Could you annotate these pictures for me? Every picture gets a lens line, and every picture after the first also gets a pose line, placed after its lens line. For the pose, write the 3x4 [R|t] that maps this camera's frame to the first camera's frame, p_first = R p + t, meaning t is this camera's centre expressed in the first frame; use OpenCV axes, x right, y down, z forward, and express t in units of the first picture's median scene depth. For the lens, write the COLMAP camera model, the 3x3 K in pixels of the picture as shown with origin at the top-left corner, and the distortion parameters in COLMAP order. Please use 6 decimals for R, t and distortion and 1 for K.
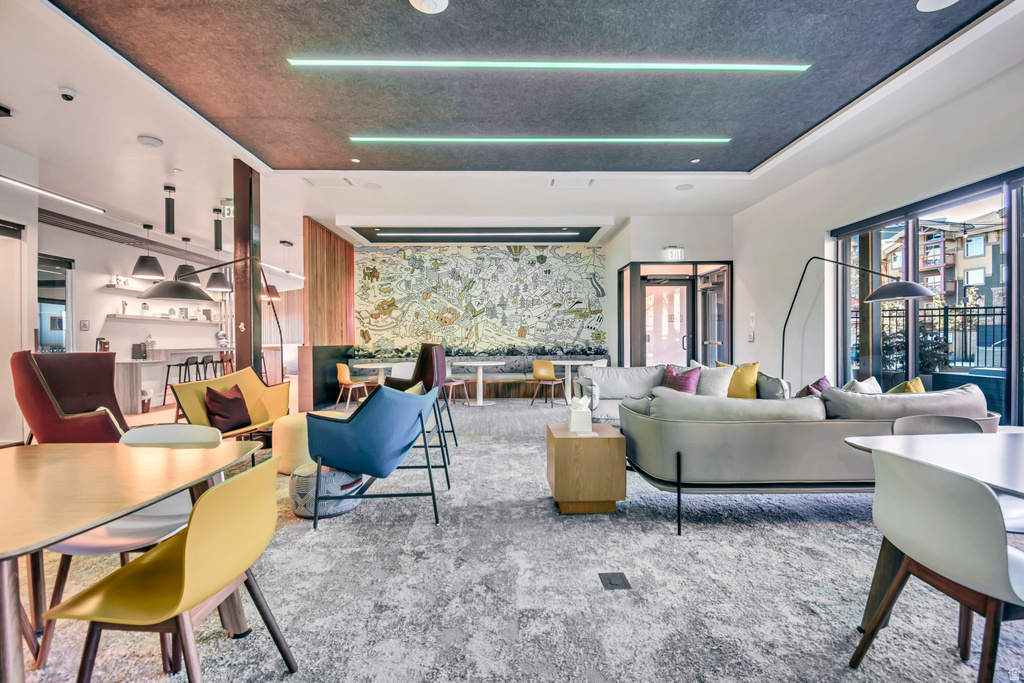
lens RADIAL K [[458.1, 0, 516.3], [0, 458.1, 337.8], [0, 0, 1]] dist [0.018645, -0.020815]
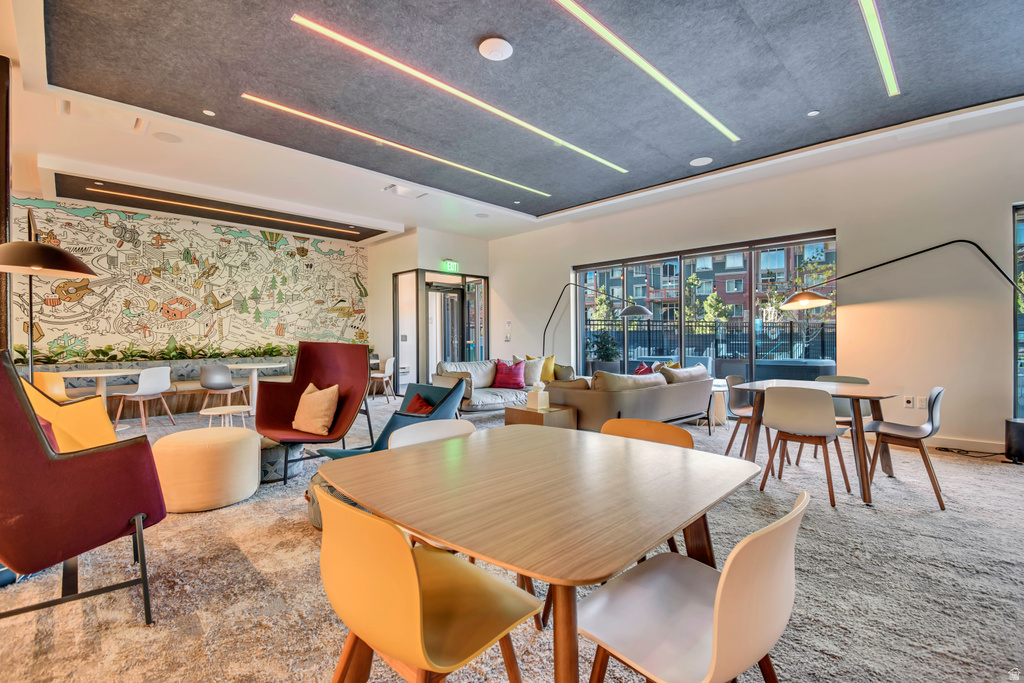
lens RADIAL K [[458.1, 0, 516.3], [0, 458.1, 337.8], [0, 0, 1]] dist [0.018645, -0.020815]
pose [[0.731847, 0.008207, 0.681420, -0.261912], [-0.008376, 0.999960, -0.003048, 0.001820], [-0.681417, -0.003477, 0.731887, 0.026174]]
